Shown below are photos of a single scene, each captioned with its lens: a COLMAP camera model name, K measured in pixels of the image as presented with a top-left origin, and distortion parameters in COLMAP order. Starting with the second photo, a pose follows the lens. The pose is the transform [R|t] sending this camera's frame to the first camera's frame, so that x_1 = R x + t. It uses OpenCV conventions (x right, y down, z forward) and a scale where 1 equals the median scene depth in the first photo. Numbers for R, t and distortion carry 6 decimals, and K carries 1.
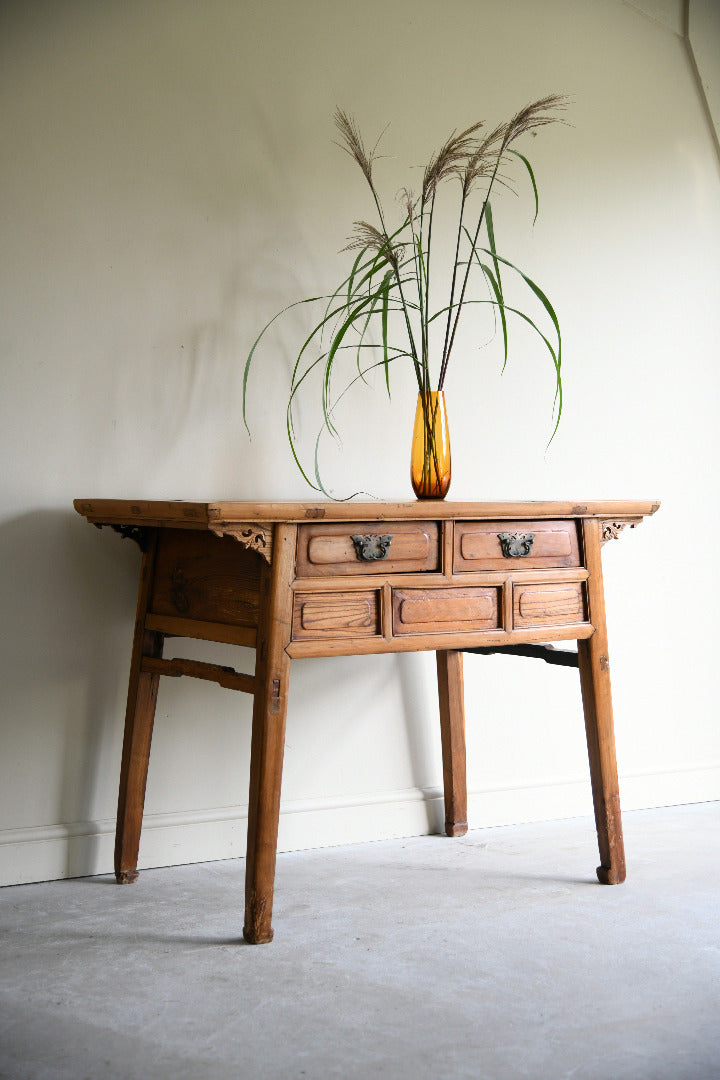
lens RADIAL K [[1714.1, 0, 360.0], [0, 1714.1, 540.0], [0, 0, 1]] dist [-0.033819, -0.111538]
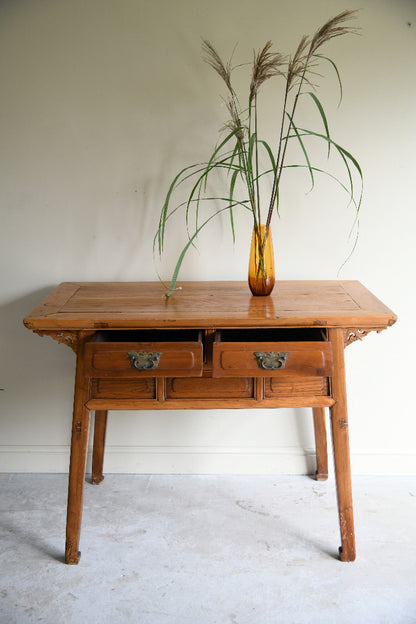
lens RADIAL K [[707.5, 0, 208.0], [0, 707.5, 312.0], [0, 0, 1]] dist [-0.042166, -0.034697]
pose [[0.830244, 0.119504, -0.544440, 0.365300], [-0.009465, 0.979629, 0.200594, -0.141937], [0.557320, -0.161389, 0.814462, 0.465440]]
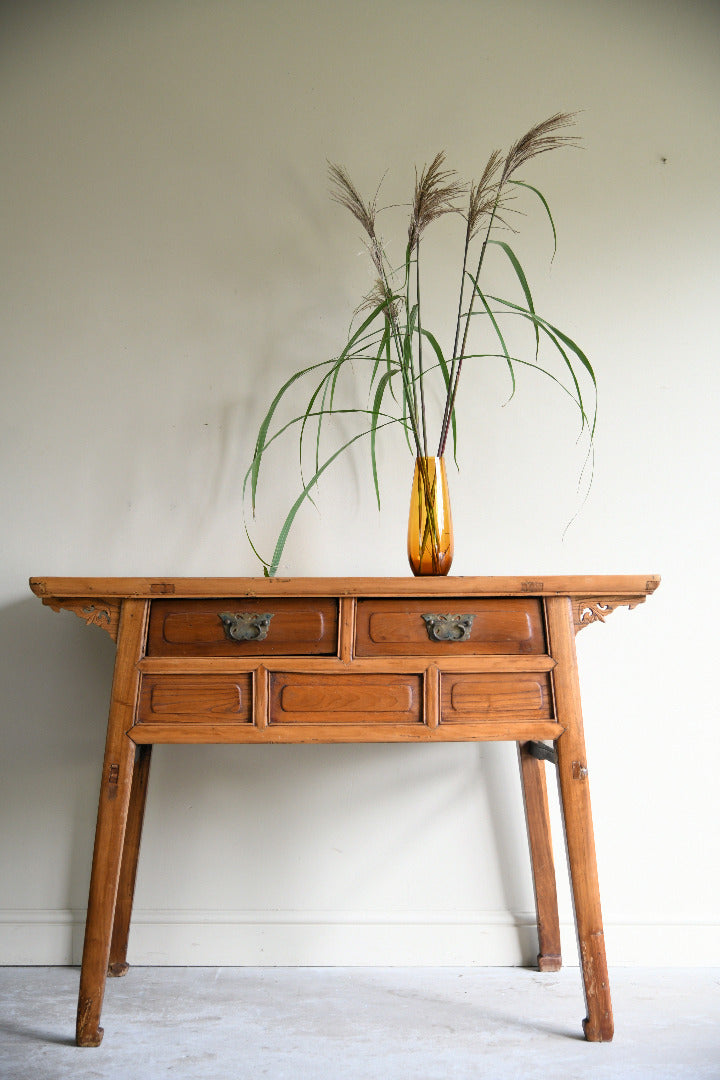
lens RADIAL K [[1714.1, 0, 360.0], [0, 1714.1, 540.0], [0, 0, 1]] dist [-0.033819, -0.111538]
pose [[0.857511, -0.024441, -0.513884, 0.485557], [-0.013084, 0.997512, -0.069277, 0.019042], [0.514298, 0.066129, 0.855058, 0.226892]]
